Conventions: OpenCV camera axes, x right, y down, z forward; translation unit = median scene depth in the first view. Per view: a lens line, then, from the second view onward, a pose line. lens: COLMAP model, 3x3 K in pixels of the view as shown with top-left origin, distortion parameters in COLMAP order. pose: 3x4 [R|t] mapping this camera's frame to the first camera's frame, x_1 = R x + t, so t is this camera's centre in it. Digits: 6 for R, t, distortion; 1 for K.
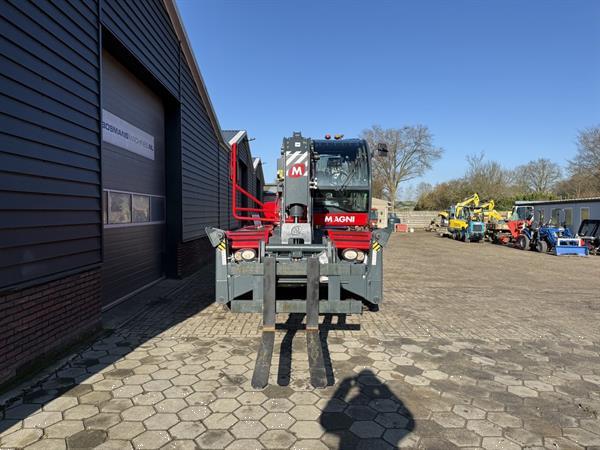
lens RADIAL K [[423.1, 0, 295.7], [0, 423.1, 227.8], [0, 0, 1]] dist [0.064839, -0.069652]
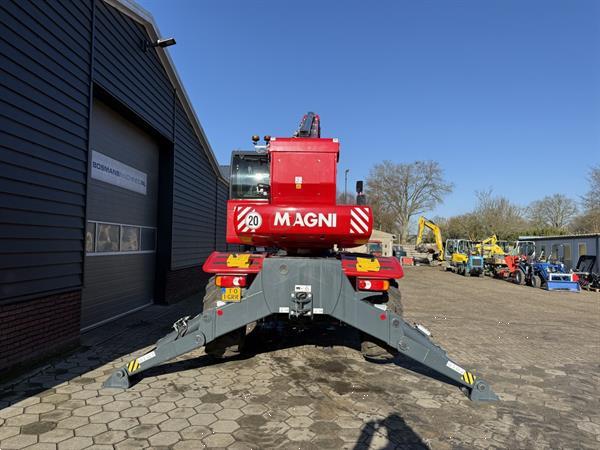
lens RADIAL K [[423.1, 0, 297.6], [0, 423.1, 228.8], [0, 0, 1]] dist [0.064839, -0.069652]
pose [[0.999428, 0.011447, -0.031830, 0.094223], [-0.013750, 0.997231, -0.073089, 0.003681], [0.030905, 0.073485, 0.996817, -0.077222]]
